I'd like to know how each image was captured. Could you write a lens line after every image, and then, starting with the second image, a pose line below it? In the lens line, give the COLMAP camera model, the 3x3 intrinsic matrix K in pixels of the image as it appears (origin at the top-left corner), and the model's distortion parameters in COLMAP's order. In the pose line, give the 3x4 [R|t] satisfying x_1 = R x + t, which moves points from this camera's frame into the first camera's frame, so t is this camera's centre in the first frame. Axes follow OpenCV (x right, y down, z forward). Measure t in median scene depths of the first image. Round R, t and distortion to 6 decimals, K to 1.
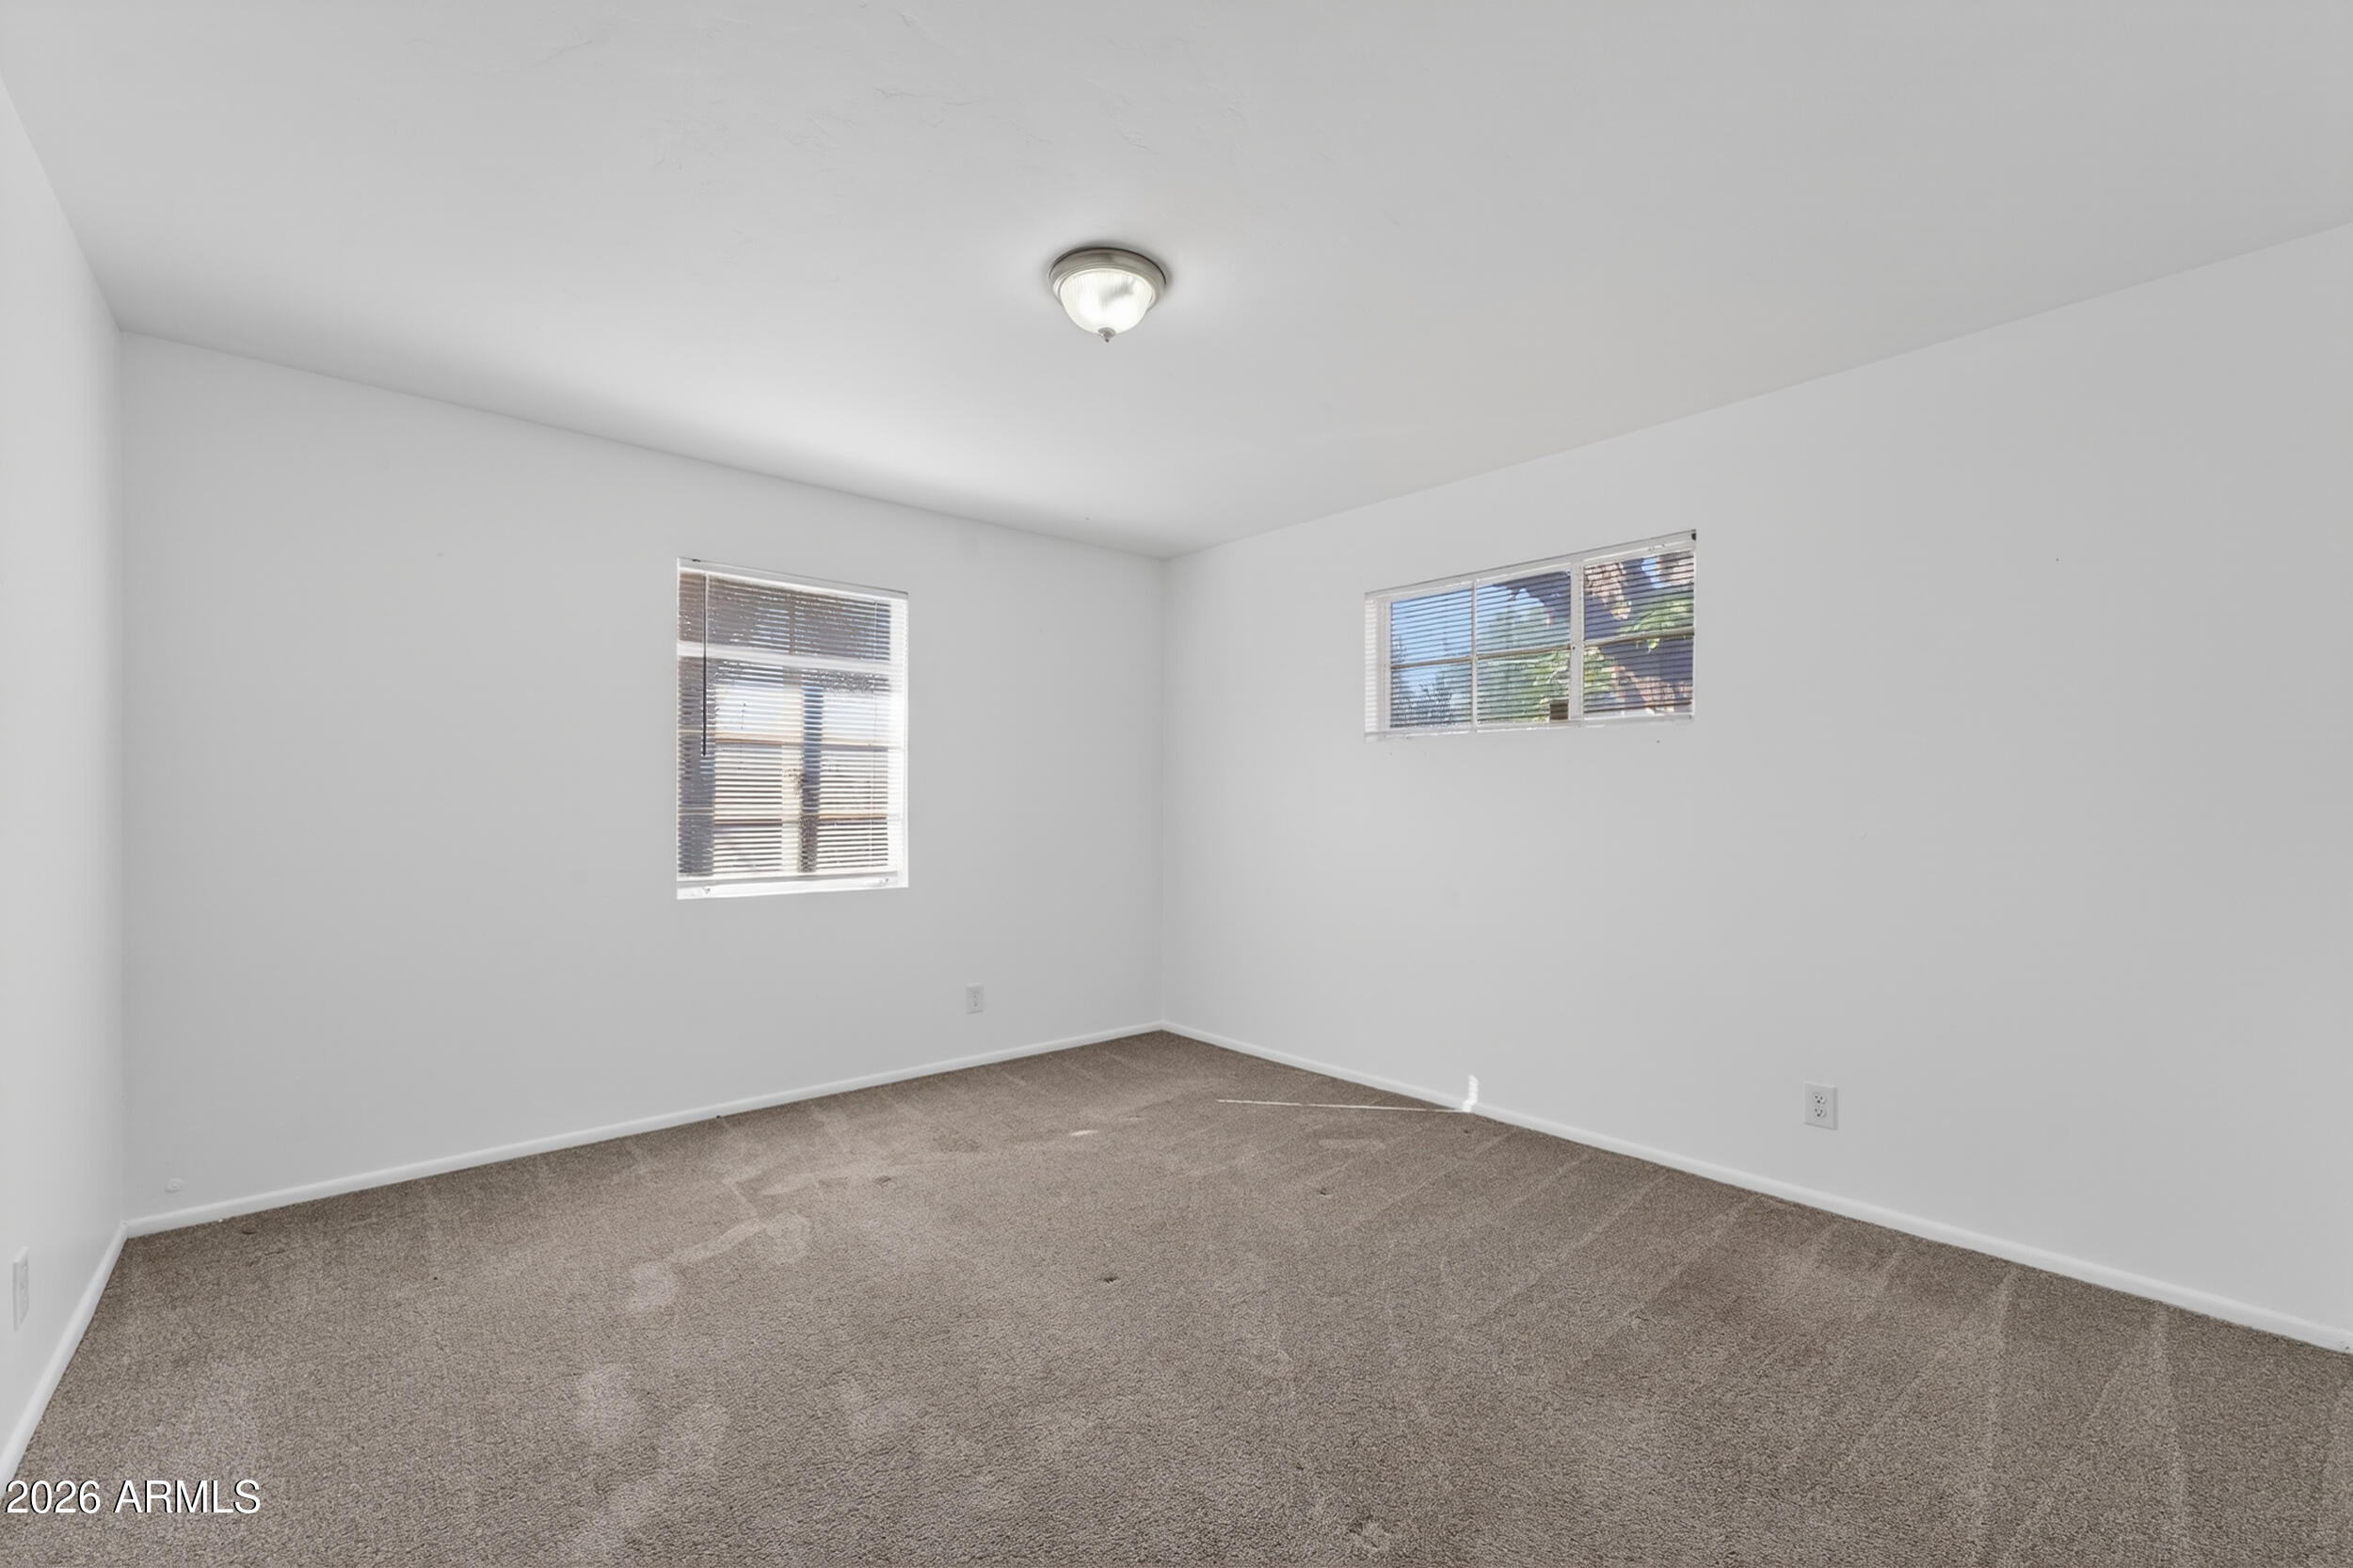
lens RADIAL K [[946.5, 0, 1167.3], [0, 946.5, 812.7], [0, 0, 1]] dist [-0.001278, -0.000164]
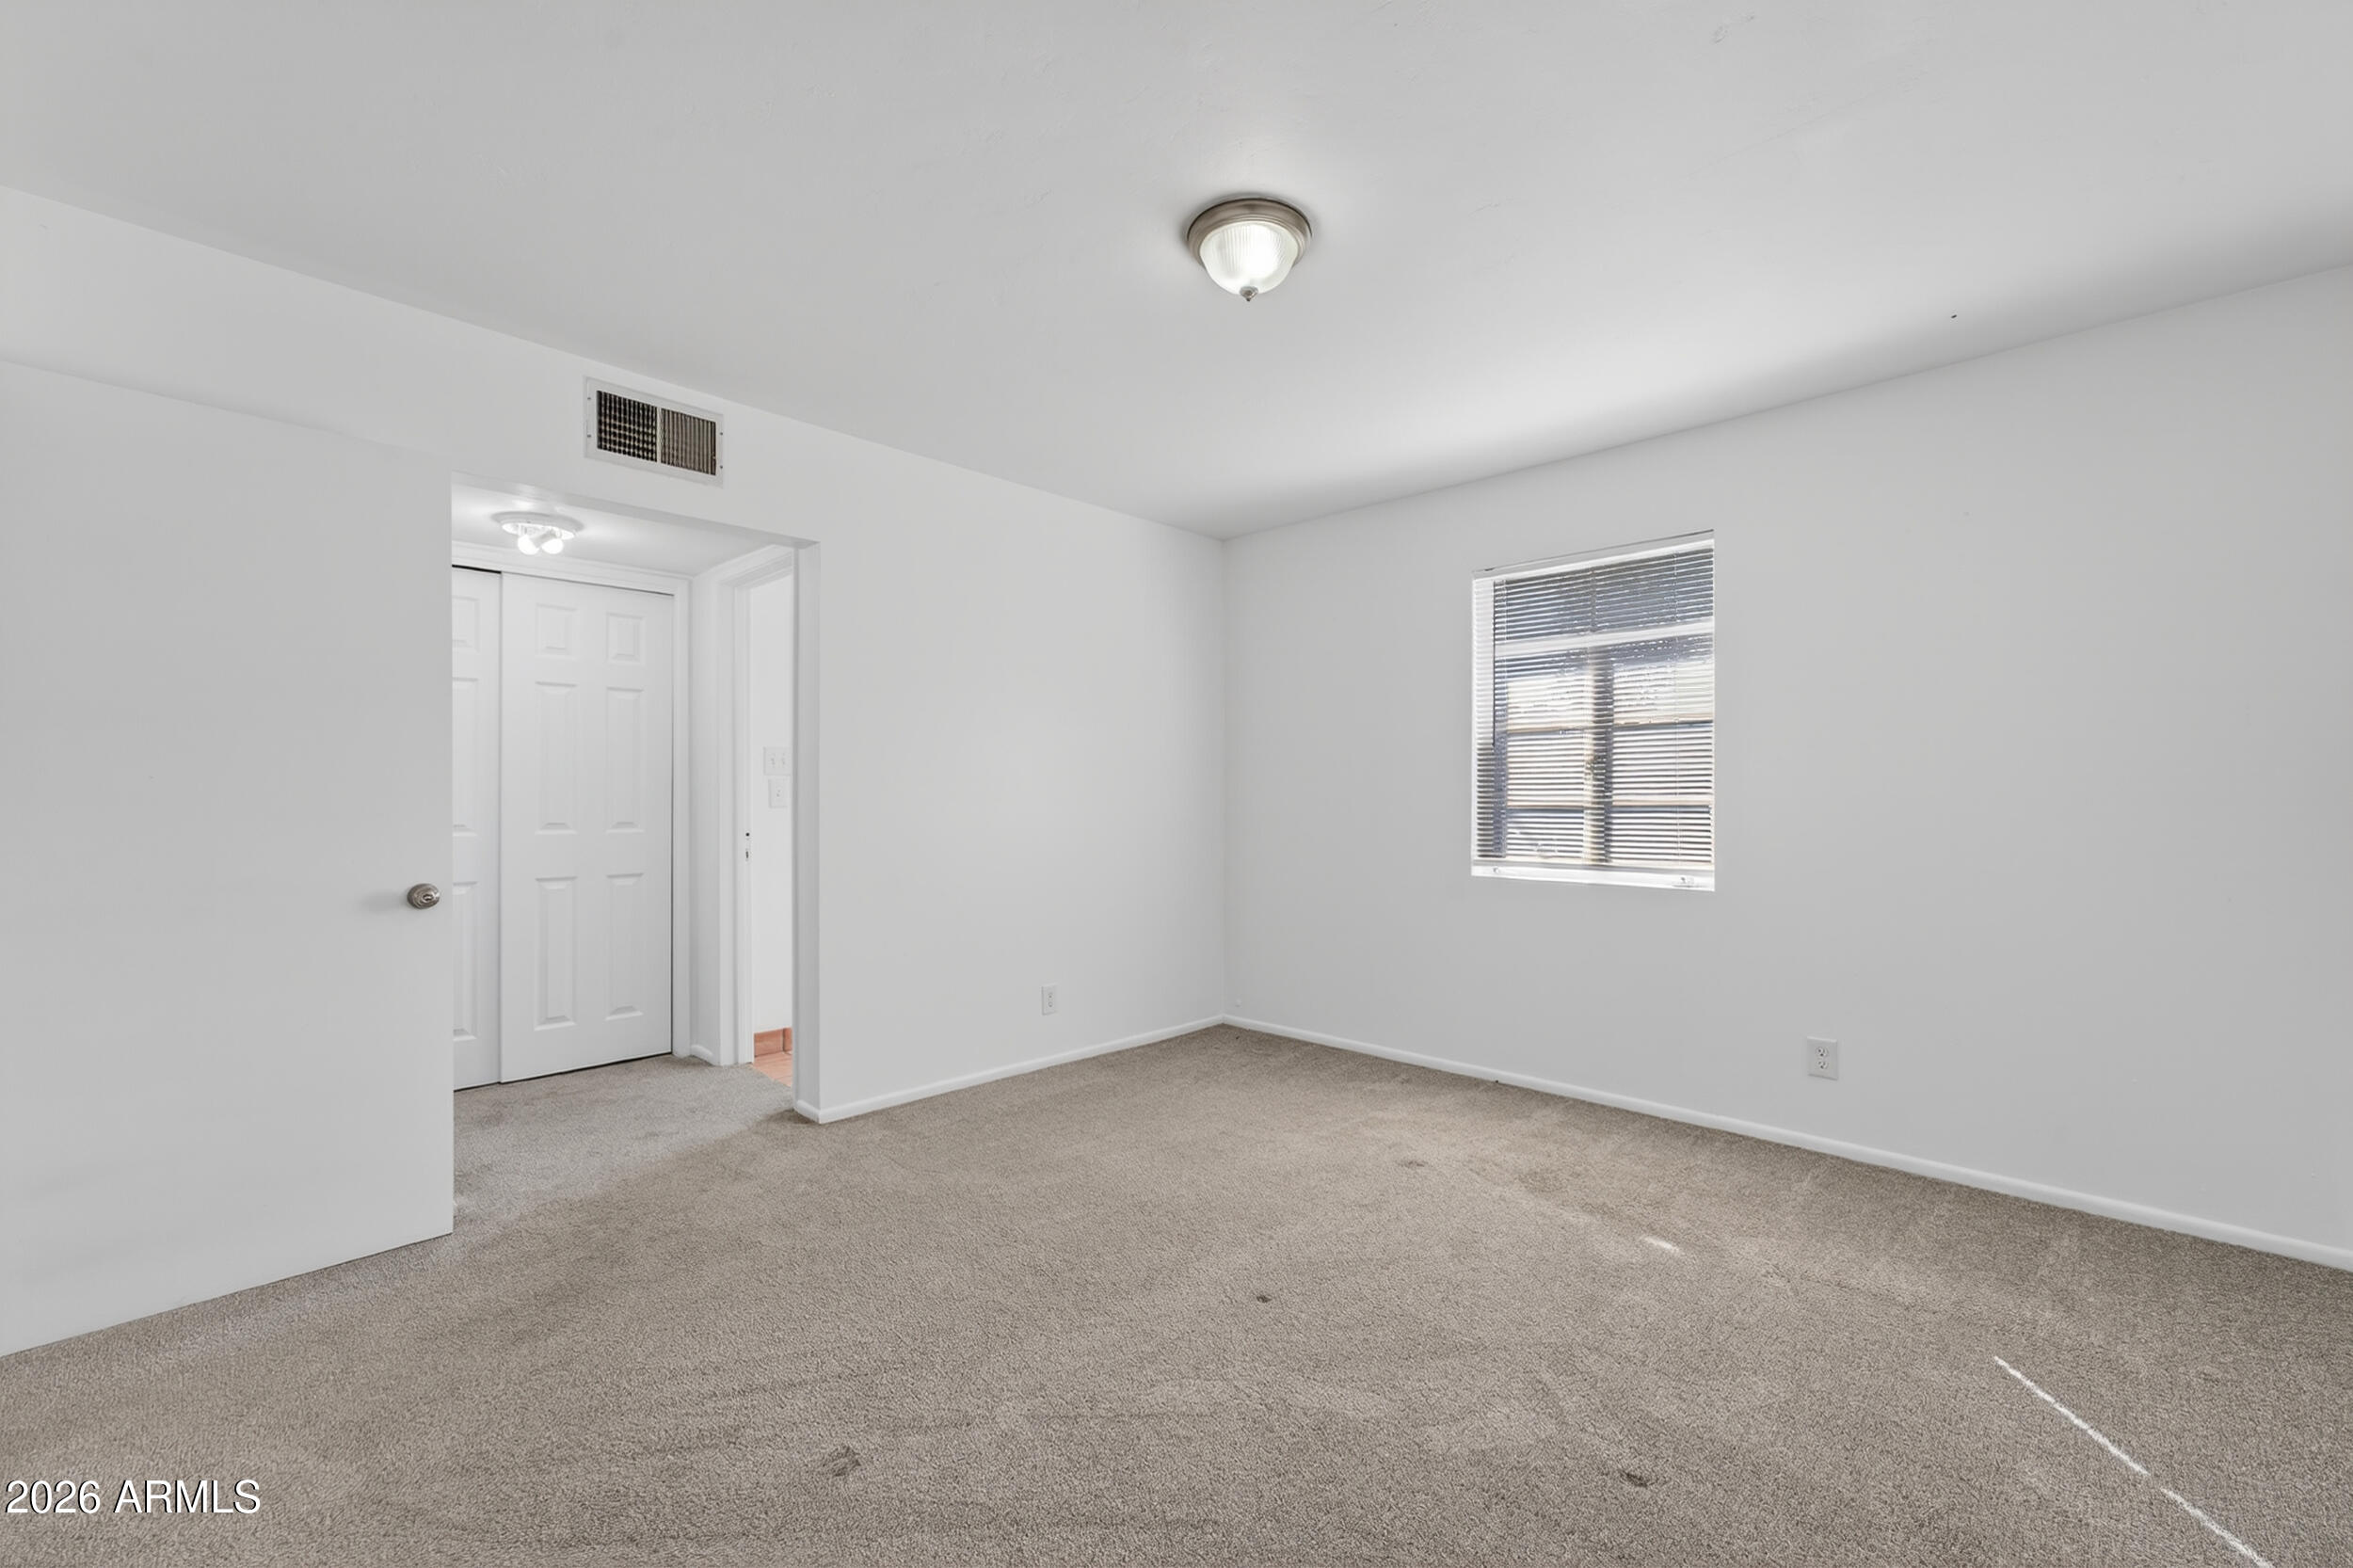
lens RADIAL K [[927.5, 0, 1180.3], [0, 927.5, 801.3], [0, 0, 1]] dist [0.000274, 0.000149]
pose [[0.101829, 0.004939, -0.994790, 0.527509], [-0.002784, 0.999985, 0.004680, -0.001196], [0.994798, 0.002293, 0.101841, 0.519131]]
